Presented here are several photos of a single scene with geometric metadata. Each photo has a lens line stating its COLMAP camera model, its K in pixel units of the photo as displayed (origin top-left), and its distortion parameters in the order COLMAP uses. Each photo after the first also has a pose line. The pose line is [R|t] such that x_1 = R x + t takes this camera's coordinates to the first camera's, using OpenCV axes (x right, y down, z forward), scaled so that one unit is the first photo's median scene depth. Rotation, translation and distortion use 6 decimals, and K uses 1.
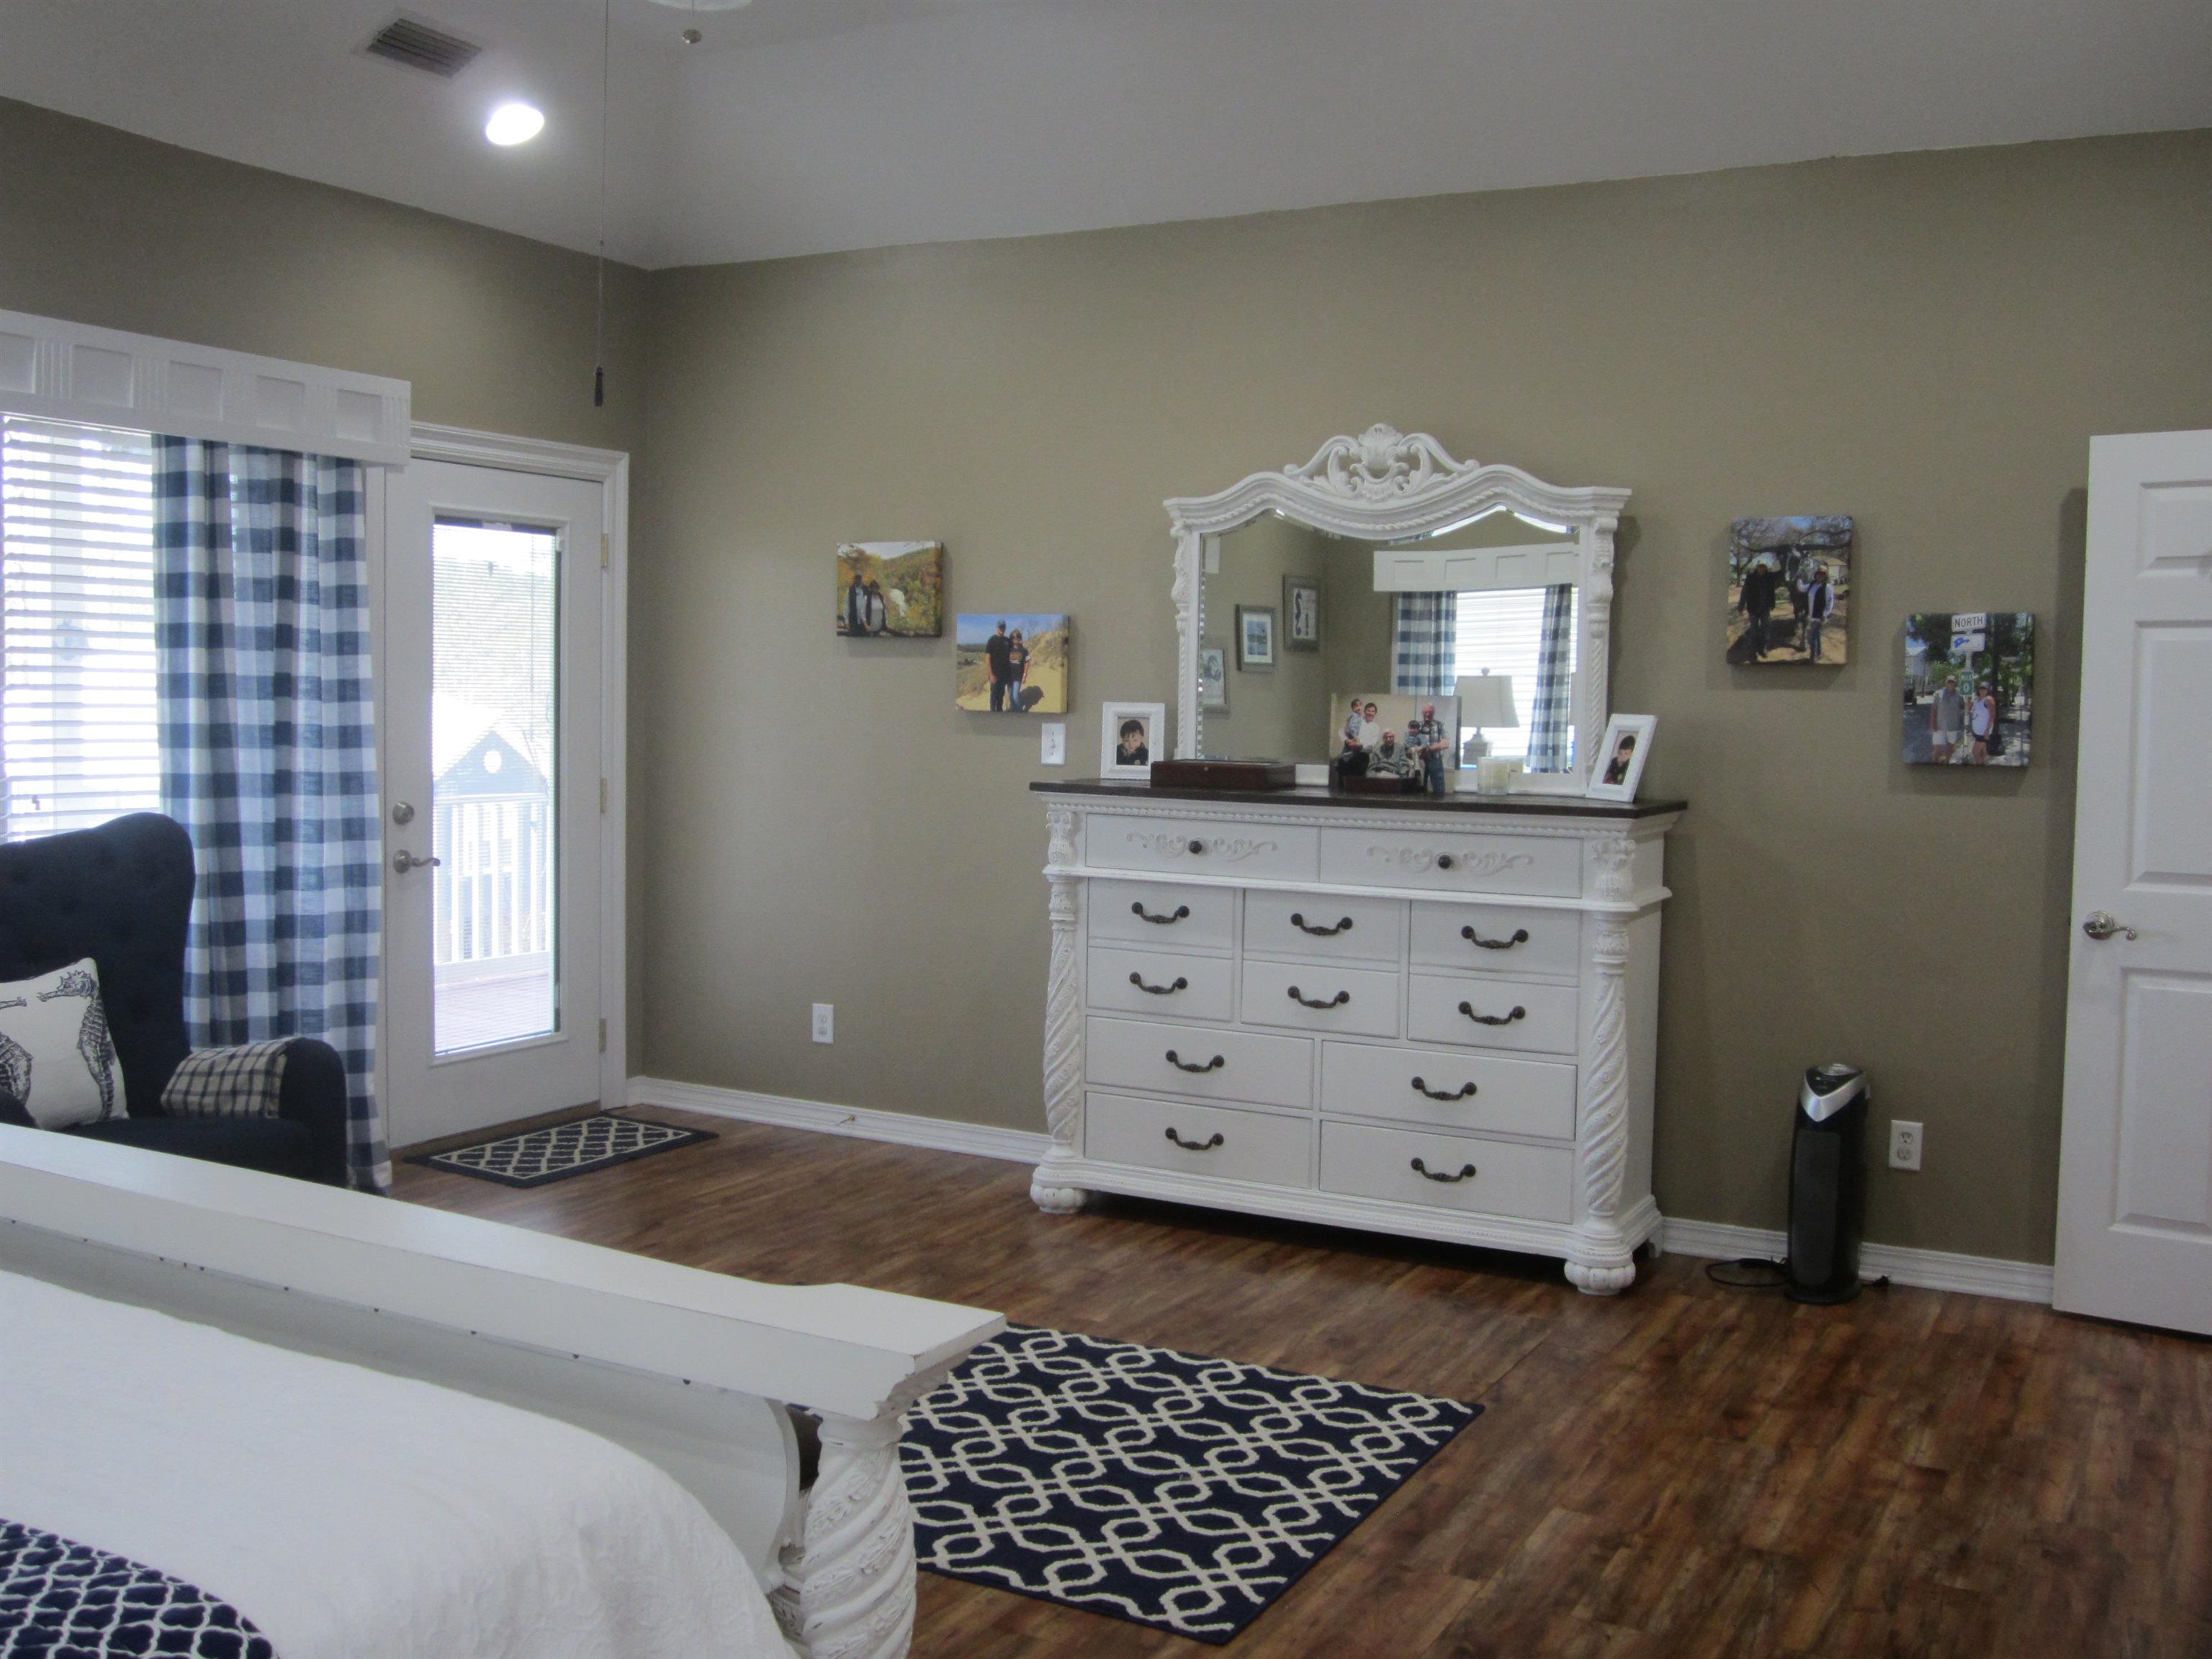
lens RADIAL K [[2103.0, 0, 1096.7], [0, 2103.0, 826.3], [0, 0, 1]] dist [-0.048833, 0.000000]
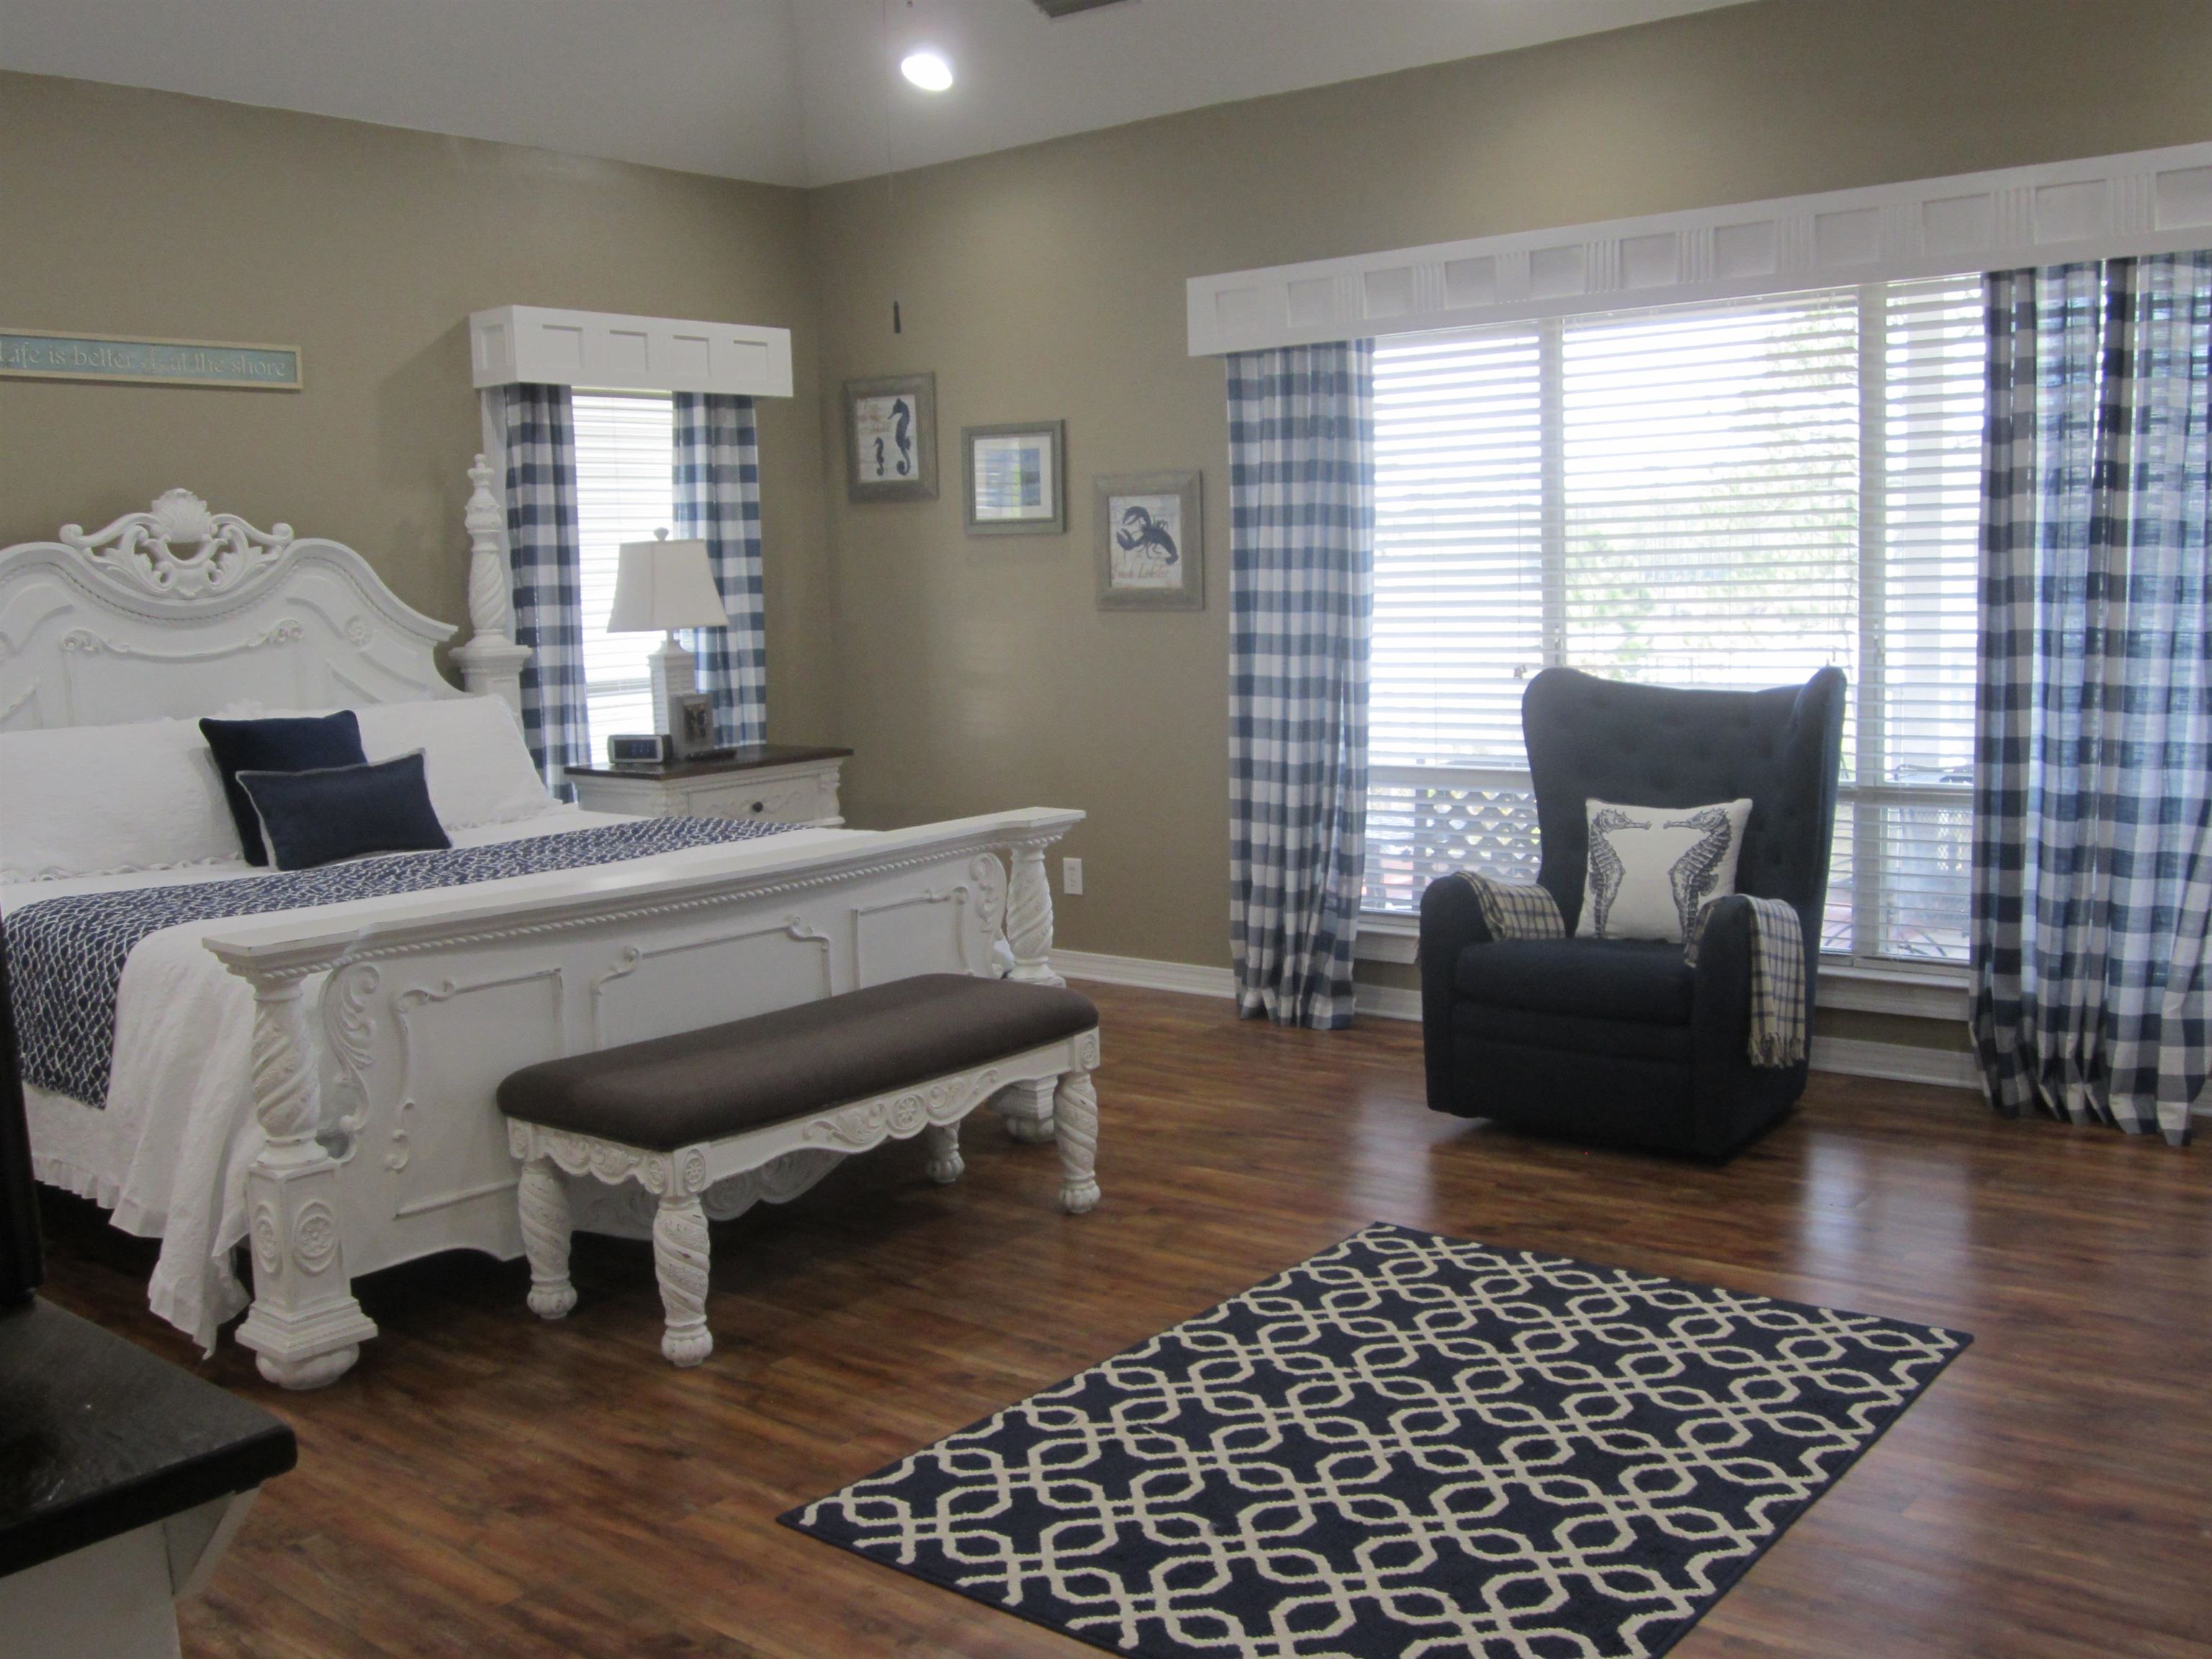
lens RADIAL K [[2103.0, 0, 1098.7], [0, 2103.0, 834.0], [0, 0, 1]] dist [-0.048833, 0.000000]
pose [[-0.176125, 0.109818, -0.978223, 0.828005], [-0.042441, 0.991986, 0.119004, -0.043710], [0.983453, 0.062476, -0.170052, 1.120139]]
